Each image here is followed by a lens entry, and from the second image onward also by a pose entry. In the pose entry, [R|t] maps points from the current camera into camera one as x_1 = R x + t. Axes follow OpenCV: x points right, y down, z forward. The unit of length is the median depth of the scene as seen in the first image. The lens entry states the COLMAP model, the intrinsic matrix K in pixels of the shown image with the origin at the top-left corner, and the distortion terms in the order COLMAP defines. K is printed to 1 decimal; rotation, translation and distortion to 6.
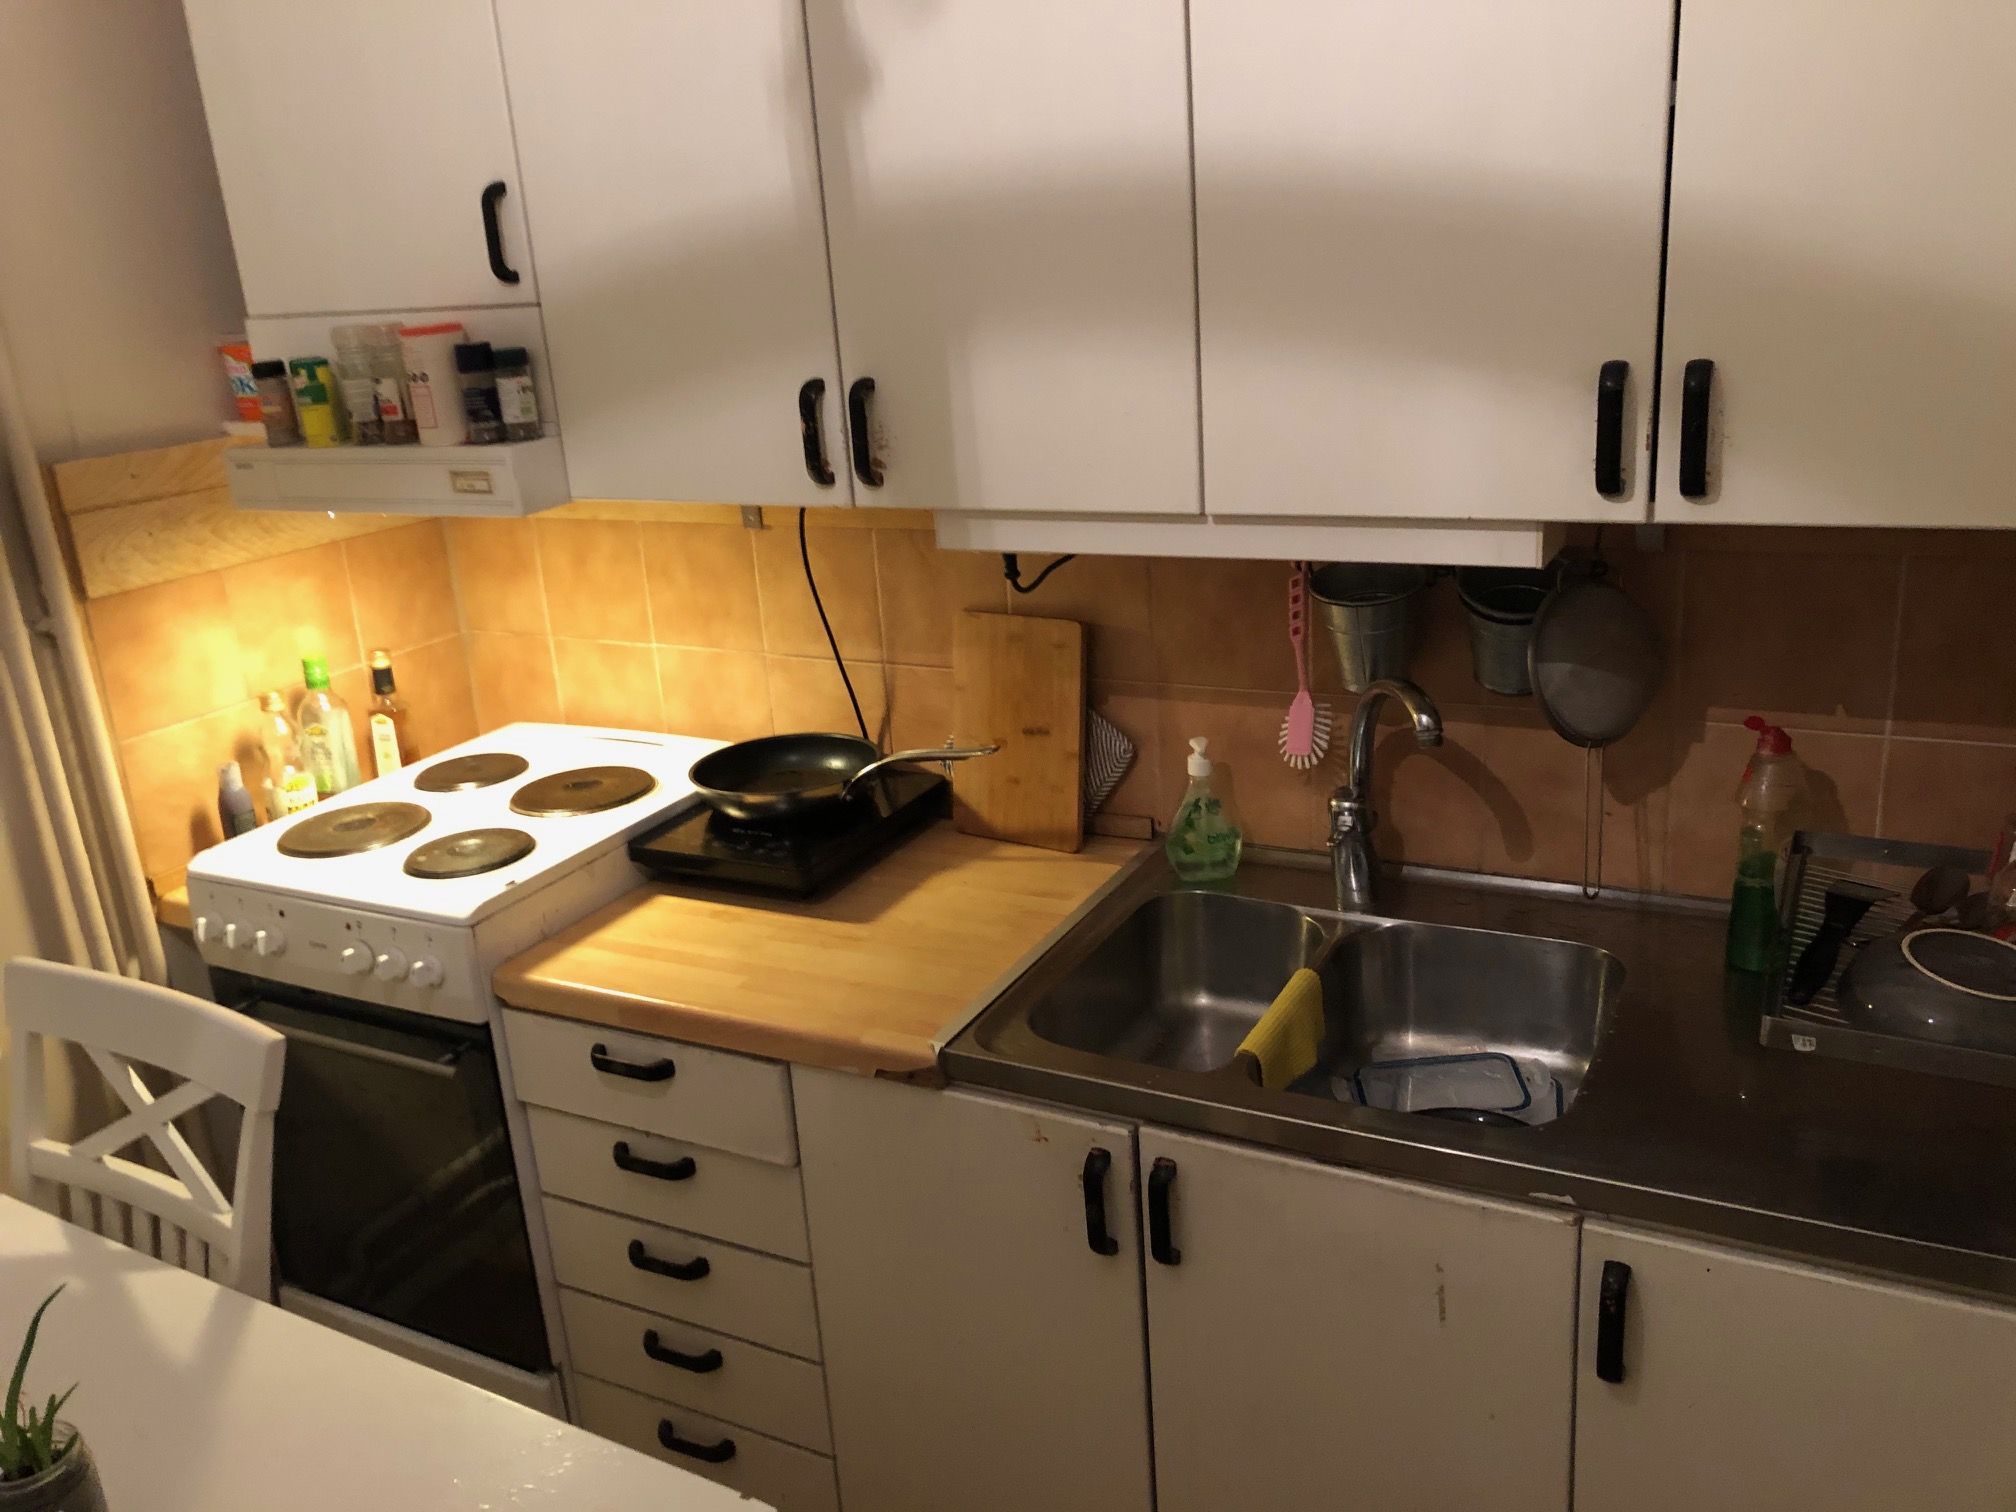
lens RADIAL K [[1640.4, 0, 1011.1], [0, 1640.4, 733.9], [0, 0, 1]] dist [0.004614, -0.007174]
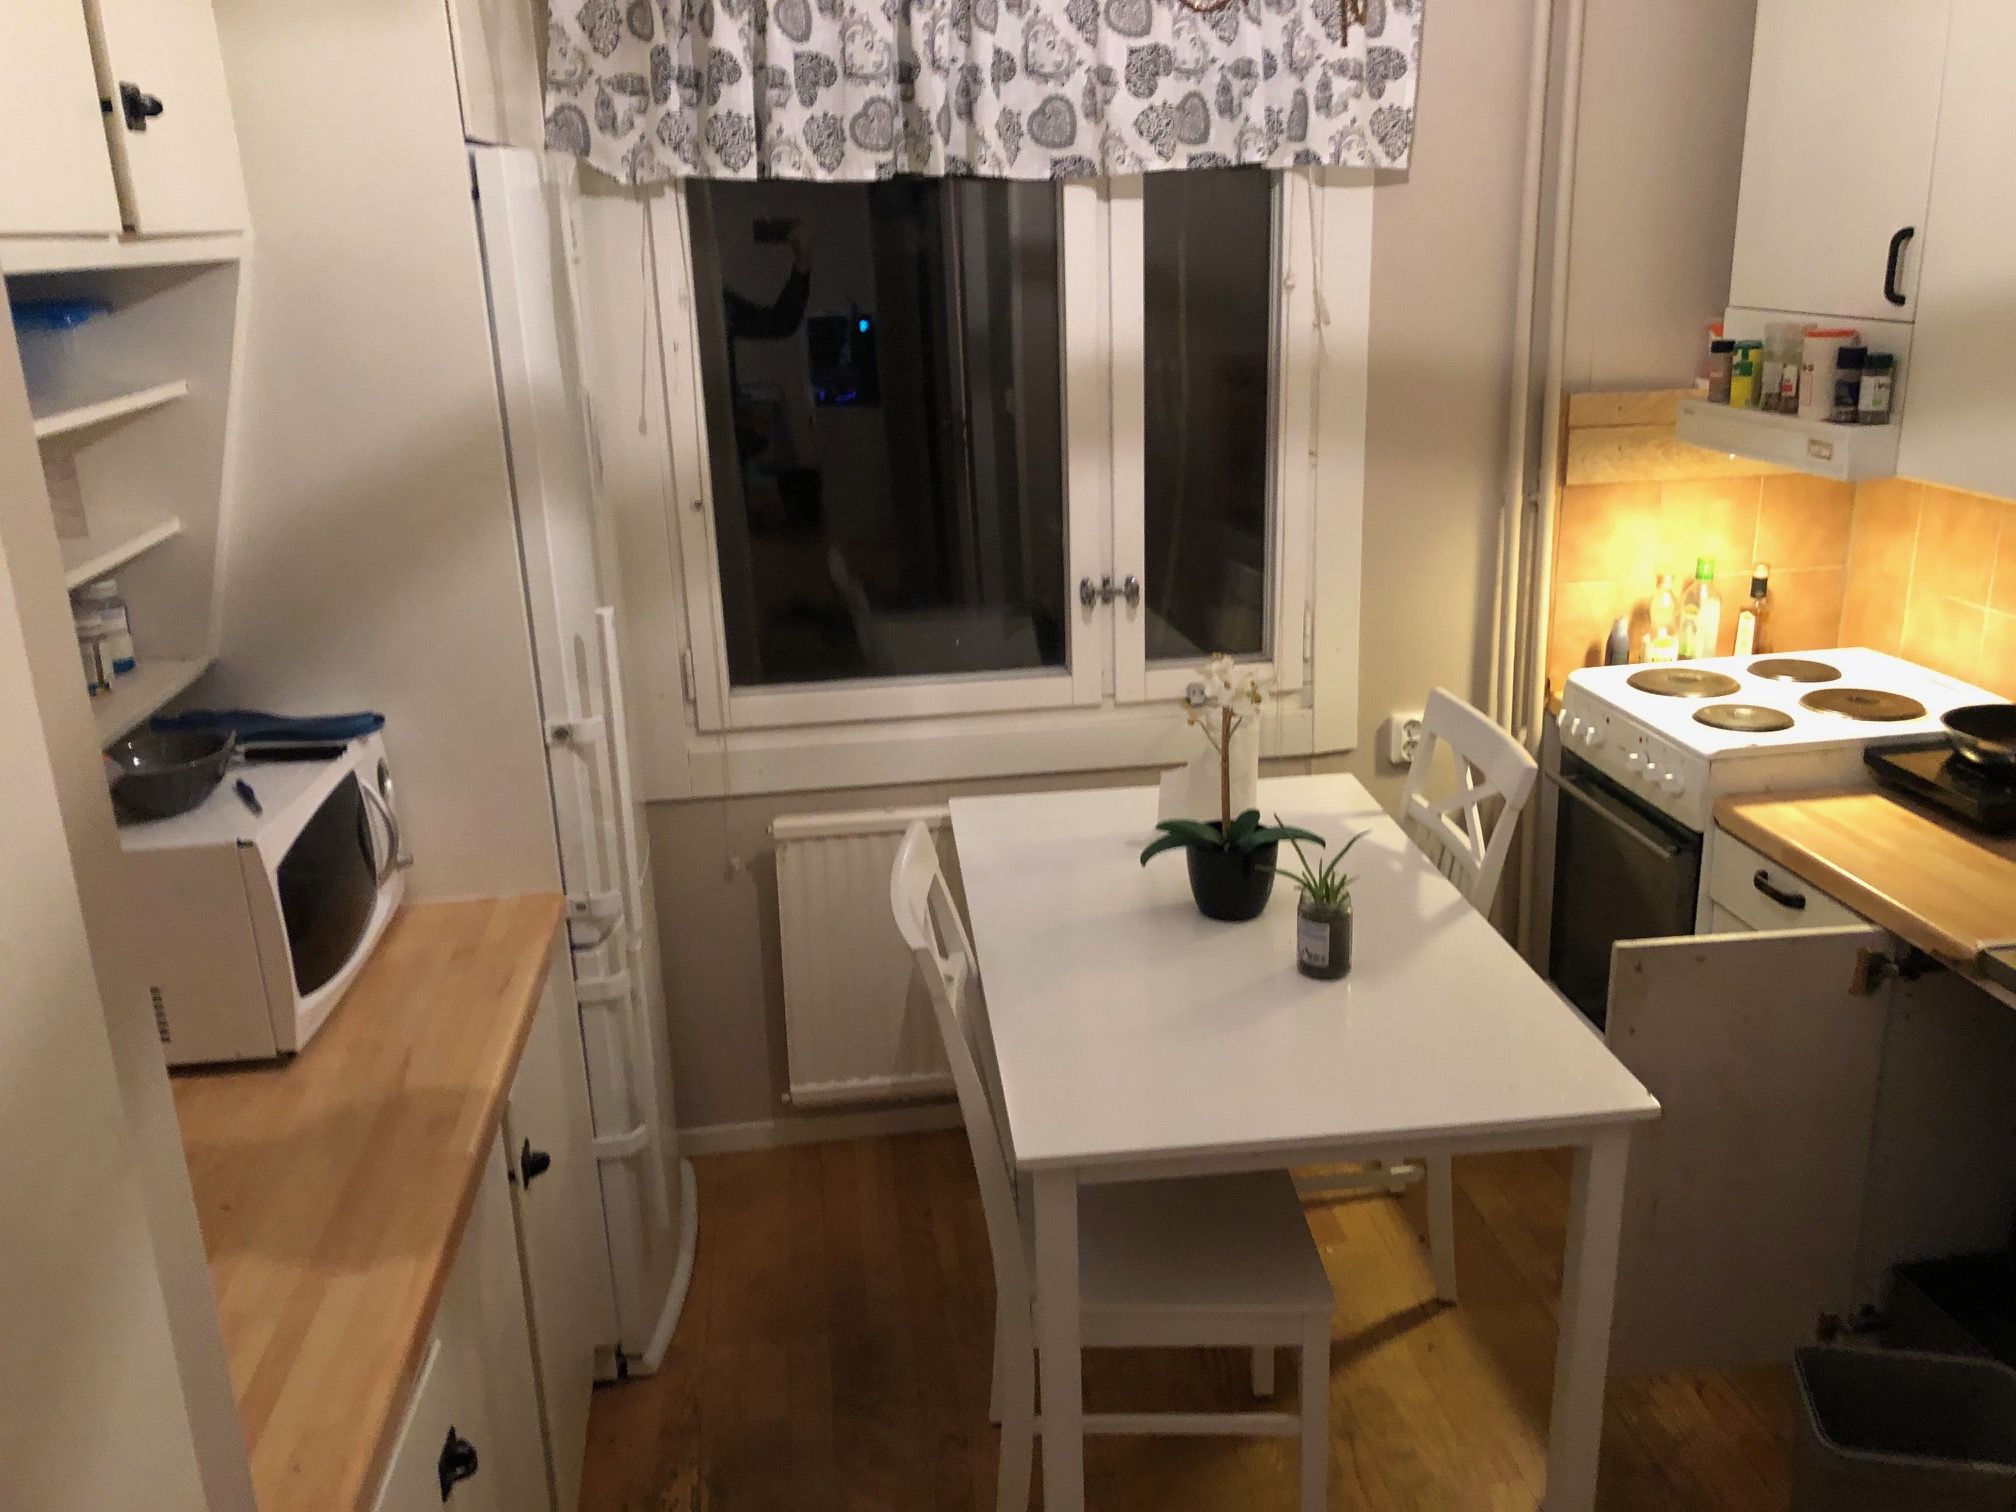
lens RADIAL K [[1640.4, 0, 1027.7], [0, 1640.4, 735.6], [0, 0, 1]] dist [0.004614, -0.007174]
pose [[0.589930, 0.288891, -0.754005, 0.344180], [-0.247580, 0.953543, 0.171637, -0.000108], [0.768561, 0.085423, 0.634048, -0.307487]]
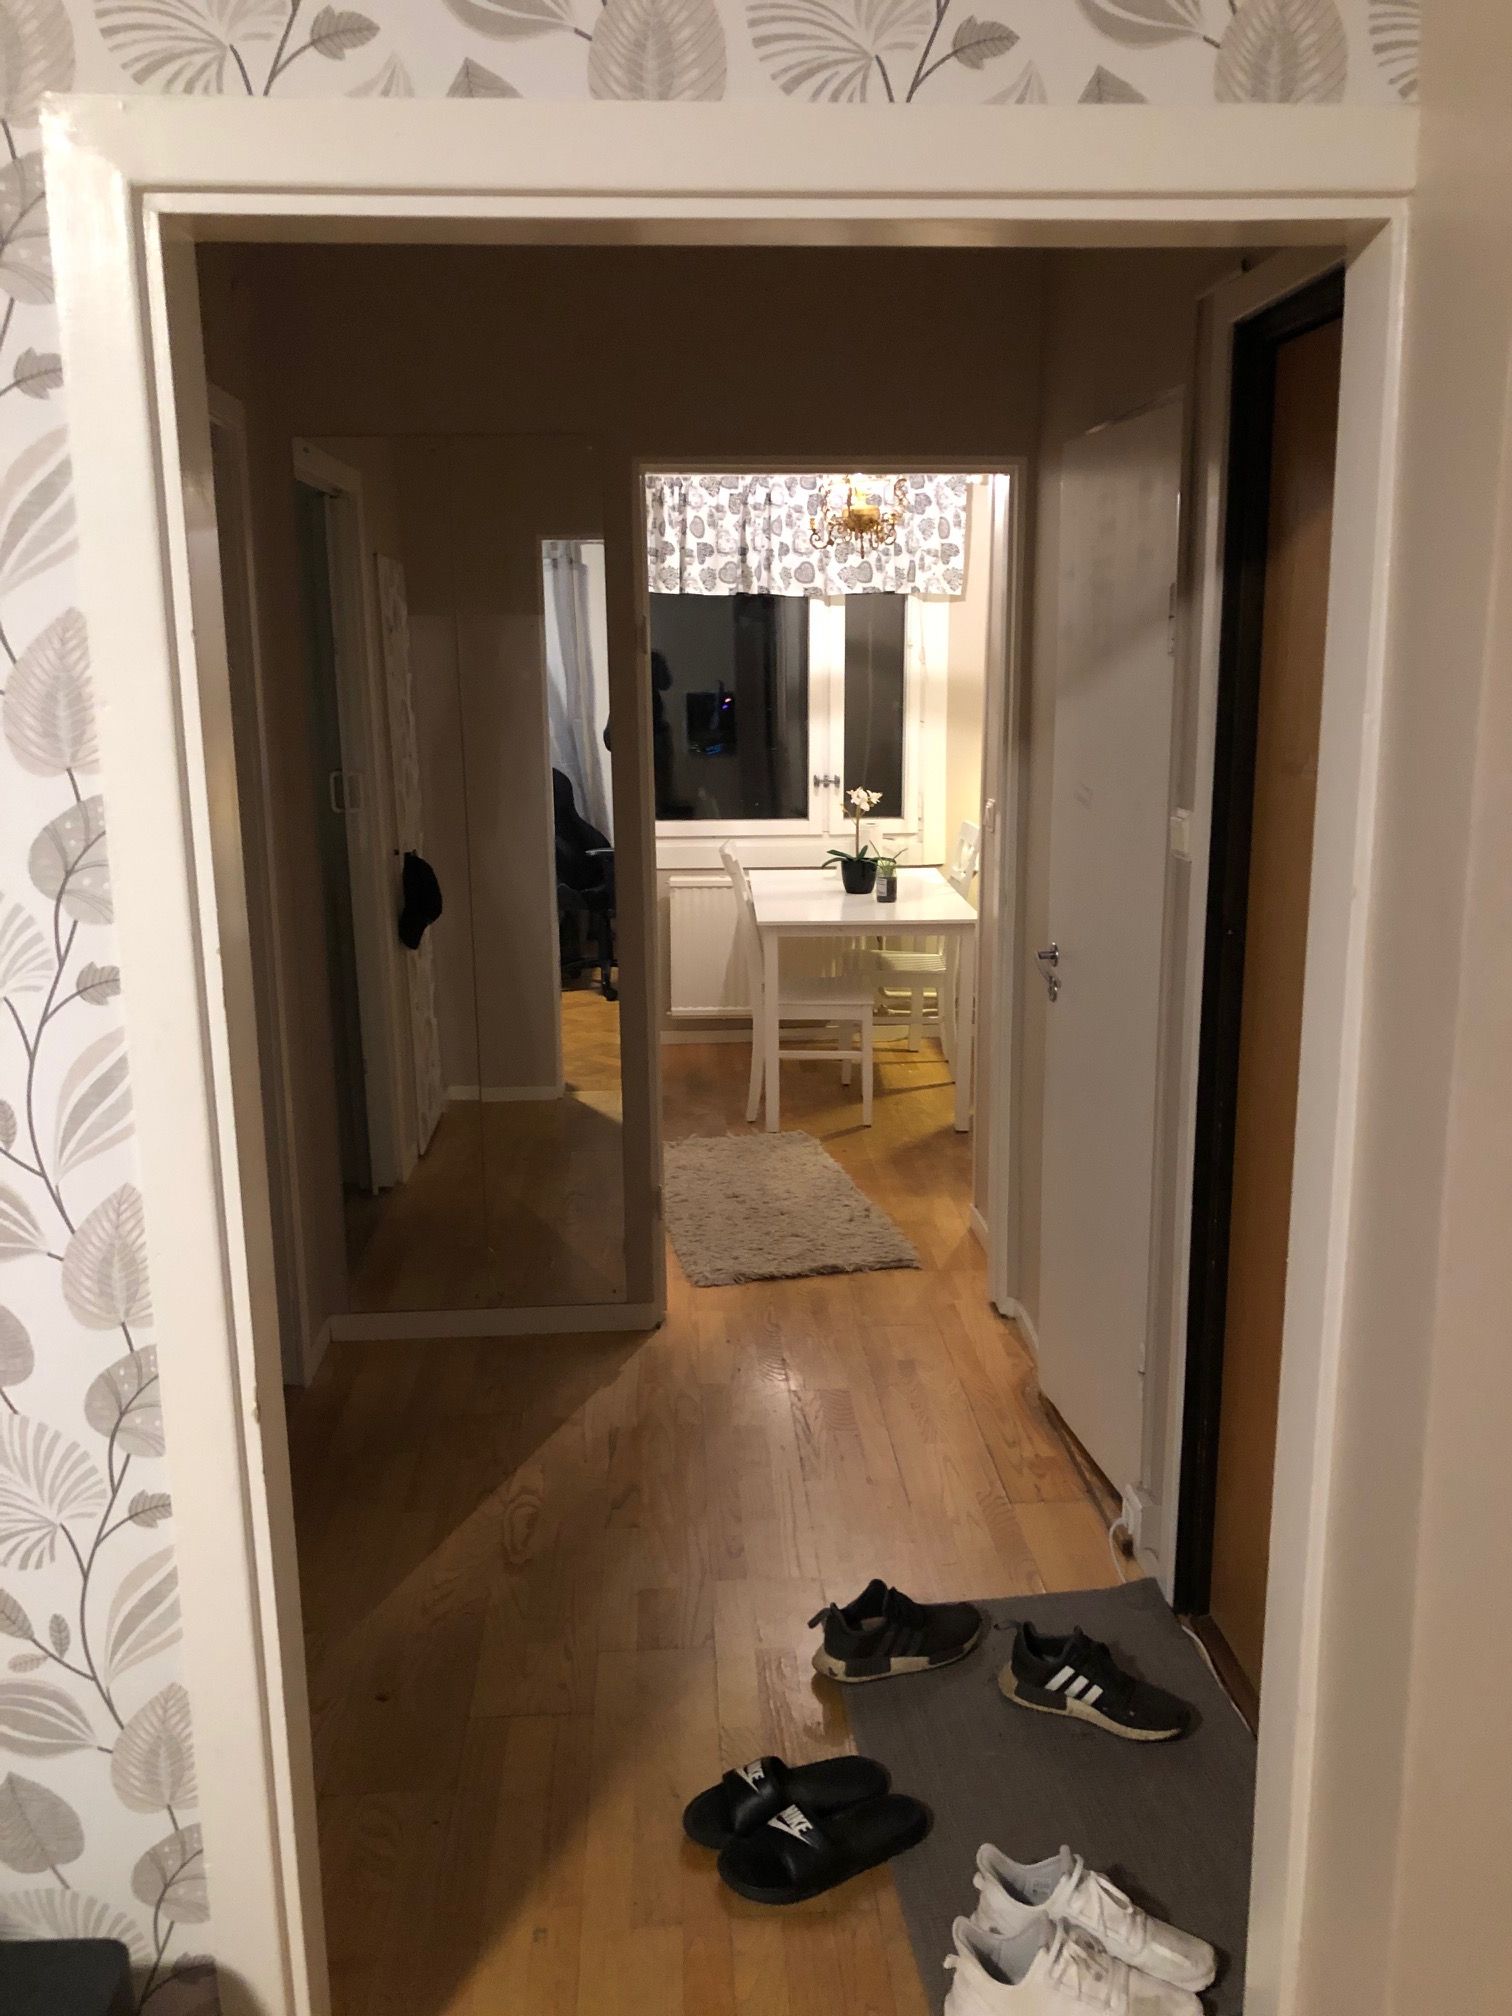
lens RADIAL K [[1640.4, 0, 748.0], [0, 1640.4, 1022.8], [0, 0, 1]] dist [0.004614, -0.007174]
pose [[0.513909, 0.252000, -0.819996, 1.910454], [-0.277059, 0.953410, 0.119362, 0.220507], [0.811872, 0.165846, 0.559785, -1.173025]]
